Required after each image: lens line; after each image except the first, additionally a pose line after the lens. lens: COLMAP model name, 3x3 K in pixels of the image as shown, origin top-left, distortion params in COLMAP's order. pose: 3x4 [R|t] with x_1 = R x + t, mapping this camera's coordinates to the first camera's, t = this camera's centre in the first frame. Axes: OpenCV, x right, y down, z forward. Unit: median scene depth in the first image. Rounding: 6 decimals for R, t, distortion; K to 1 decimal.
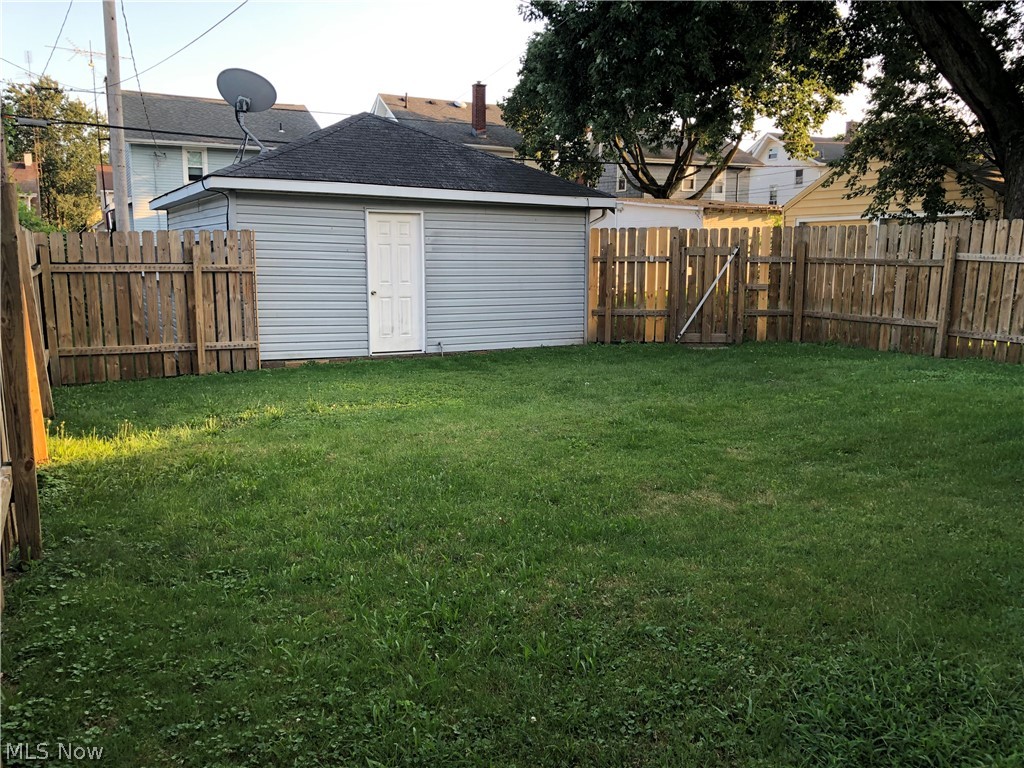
lens RADIAL K [[841.9, 0, 512.0], [0, 841.9, 384.0], [0, 0, 1]] dist [0.023327, -0.005515]
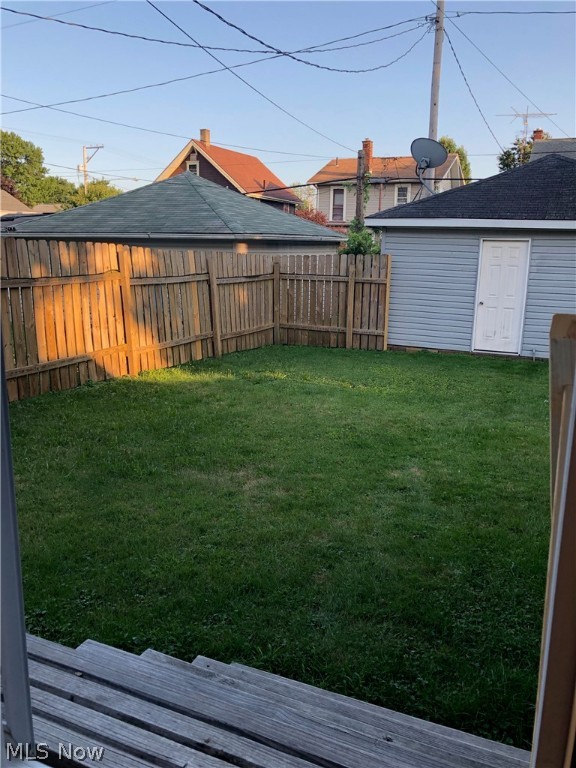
lens RADIAL K [[631.4, 0, 288.0], [0, 631.4, 384.0], [0, 0, 1]] dist [0.023327, -0.005515]
pose [[0.606531, 0.172344, -0.776156, 0.435245], [-0.135023, 0.984371, 0.113063, -0.058049], [0.783511, 0.036223, 0.620321, 0.182623]]
